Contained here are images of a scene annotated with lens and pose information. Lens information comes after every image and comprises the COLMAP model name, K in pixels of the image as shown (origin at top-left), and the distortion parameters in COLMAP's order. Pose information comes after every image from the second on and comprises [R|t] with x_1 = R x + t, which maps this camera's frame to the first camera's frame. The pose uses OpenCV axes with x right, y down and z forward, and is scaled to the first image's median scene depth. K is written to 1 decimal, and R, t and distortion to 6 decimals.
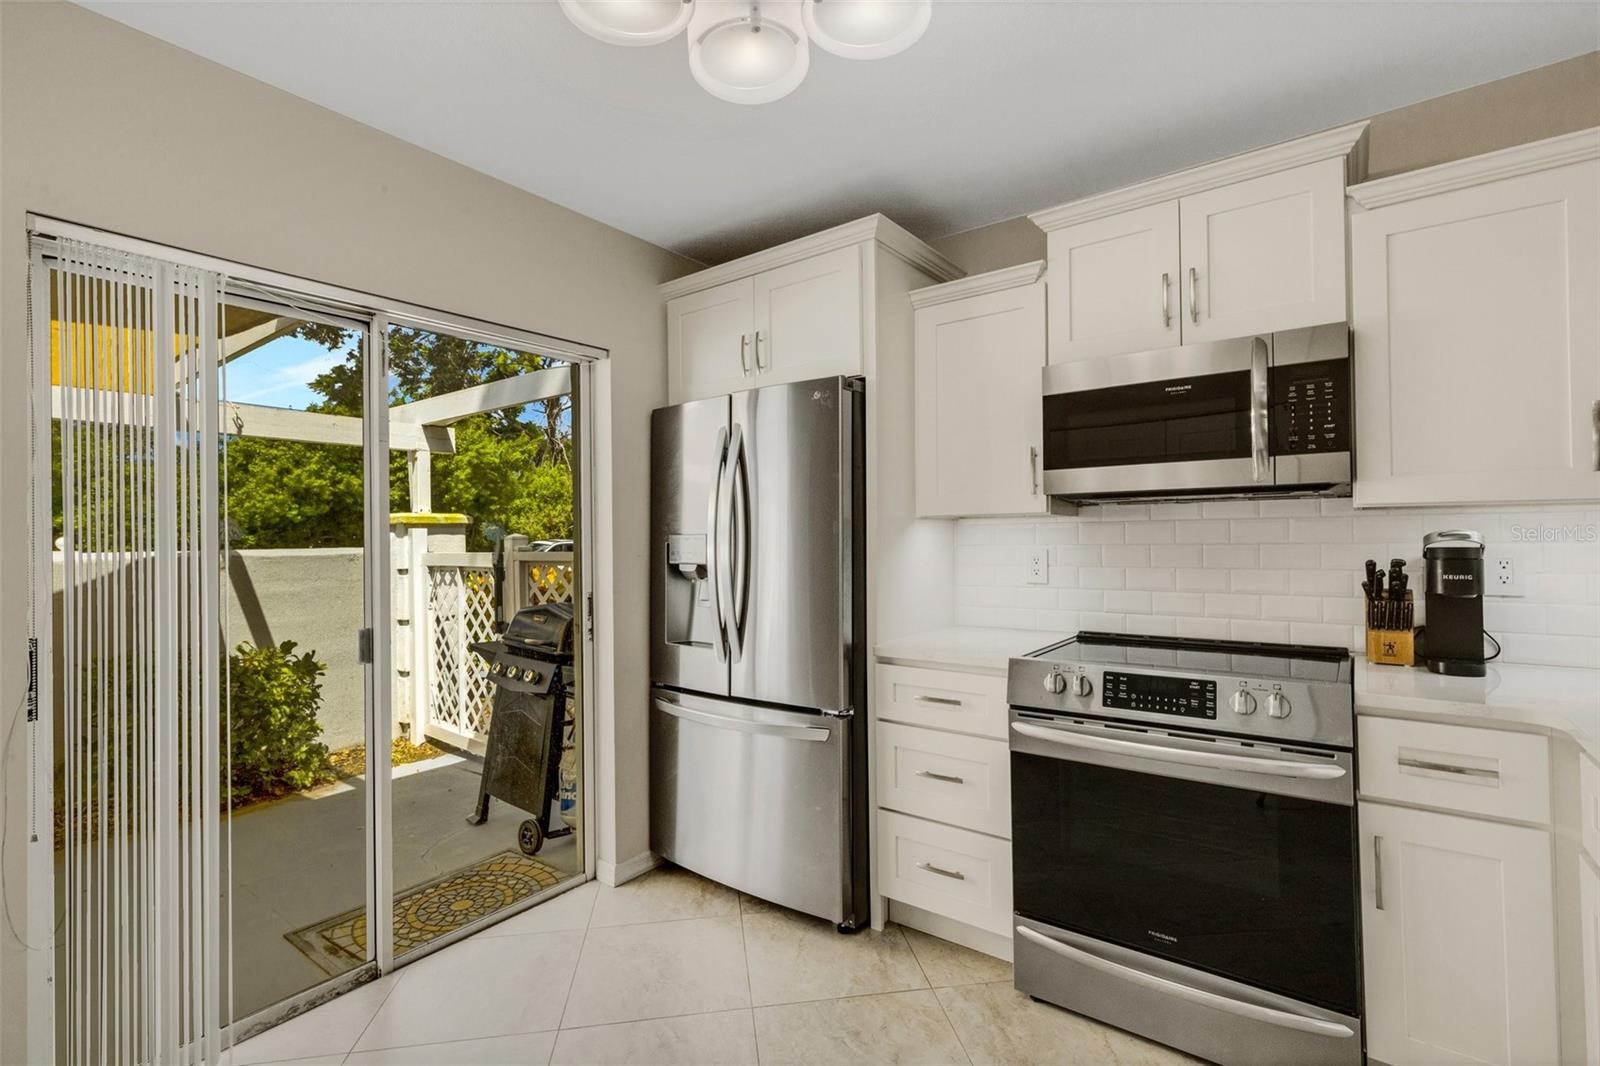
lens RADIAL K [[735.8, 0, 801.0], [0, 735.8, 533.4], [0, 0, 1]] dist [0.001969, 0.000527]
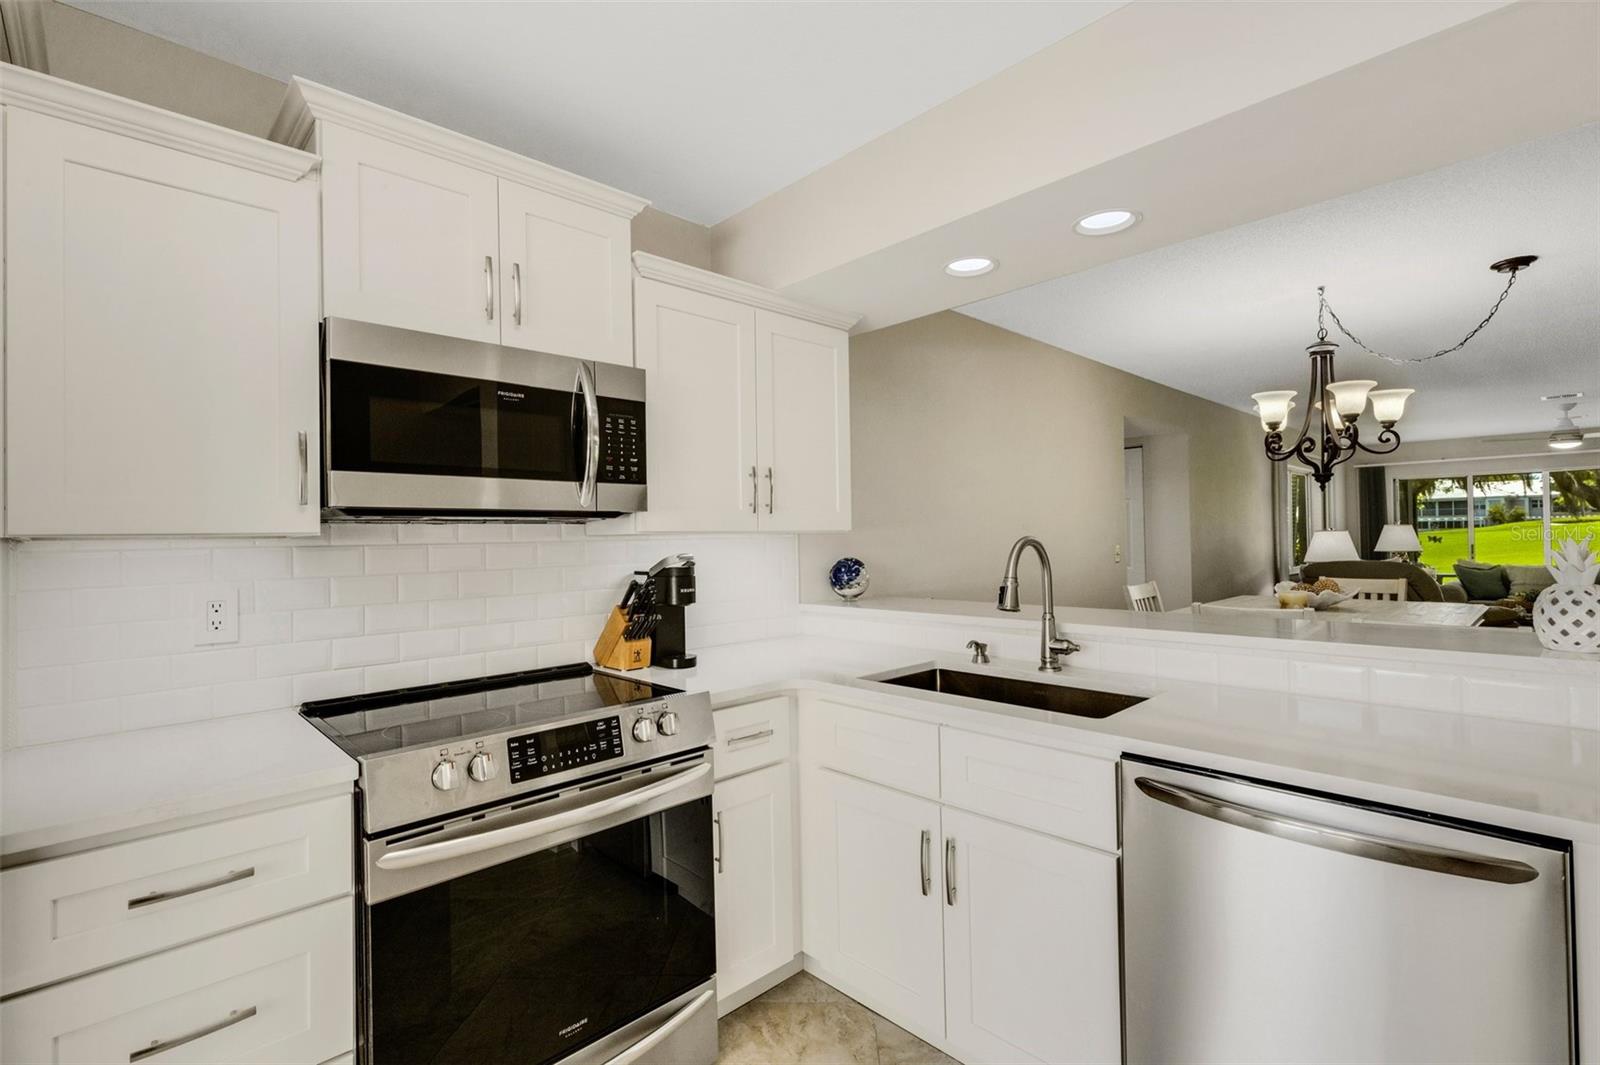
lens RADIAL K [[735.8, 0, 795.1], [0, 735.8, 535.1], [0, 0, 1]] dist [0.001969, 0.000527]
pose [[0.157905, 0.011384, 0.987389, -0.321184], [0.009714, 0.999867, -0.013081, -0.016914], [-0.987407, 0.011657, 0.157773, 0.578618]]
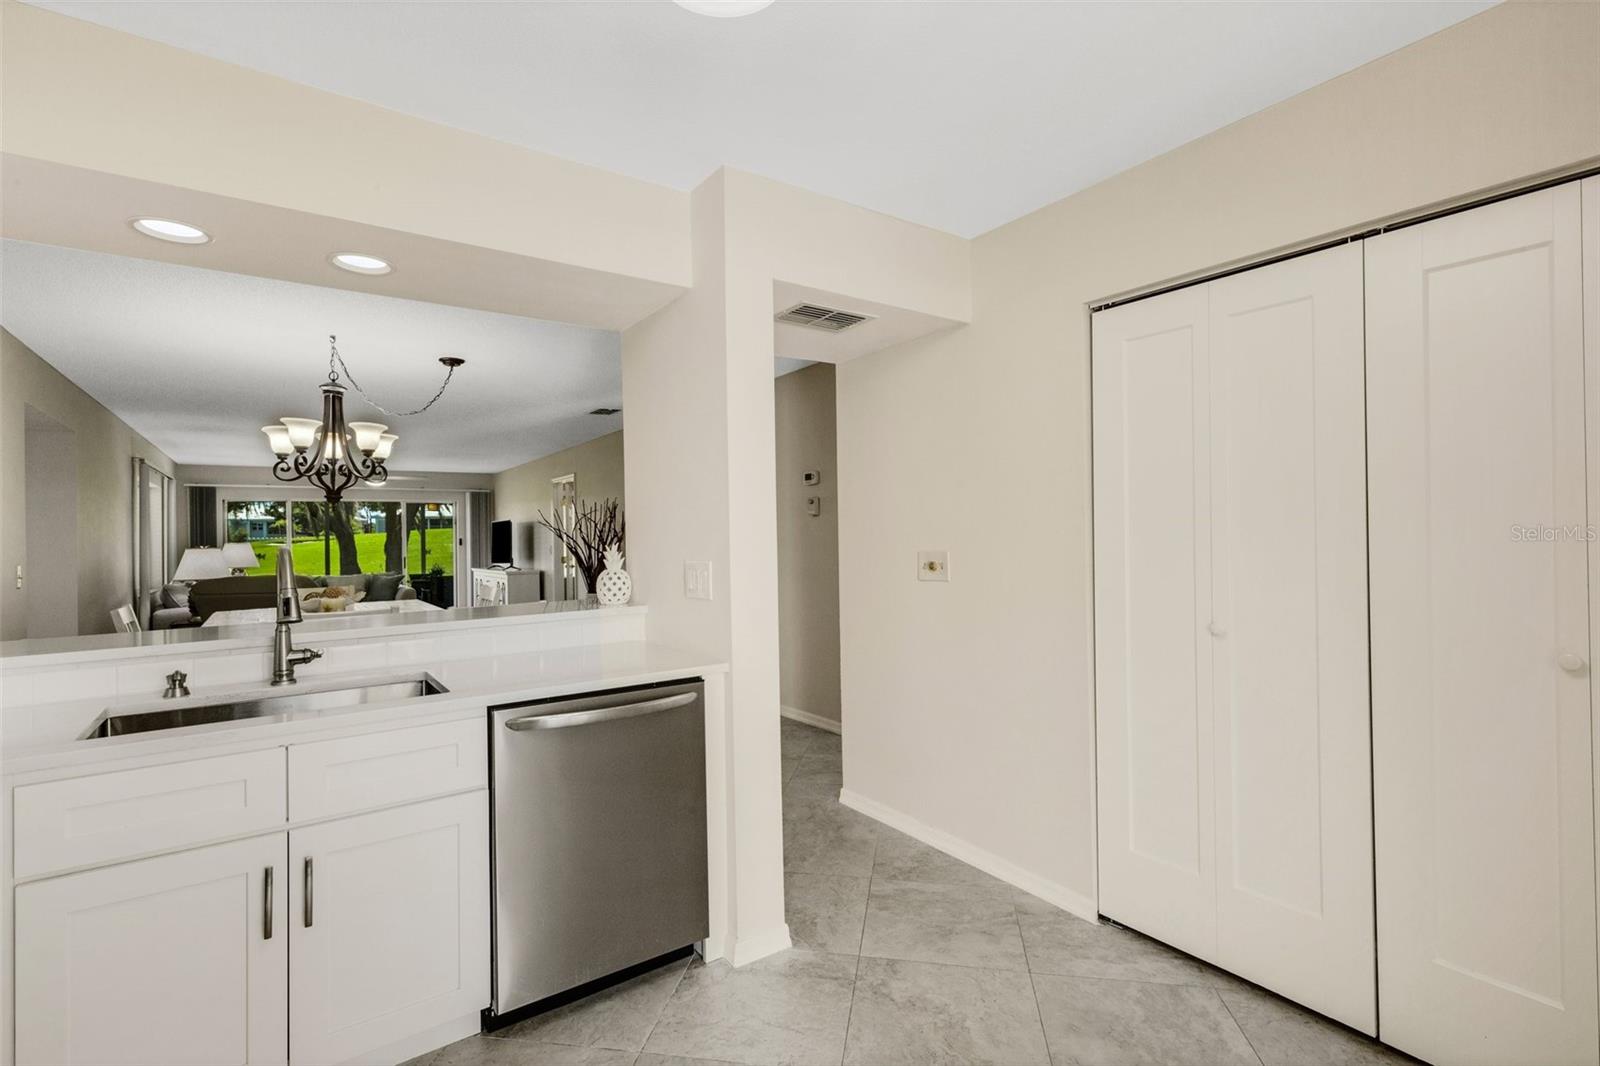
lens RADIAL K [[735.8, 0, 795.1], [0, 735.8, 531.1], [0, 0, 1]] dist [0.001969, 0.000527]
pose [[-0.952779, 0.030216, 0.302159, -0.210349], [0.027222, 0.999530, -0.014117, -0.012676], [-0.302443, -0.005225, -0.953153, 1.238214]]
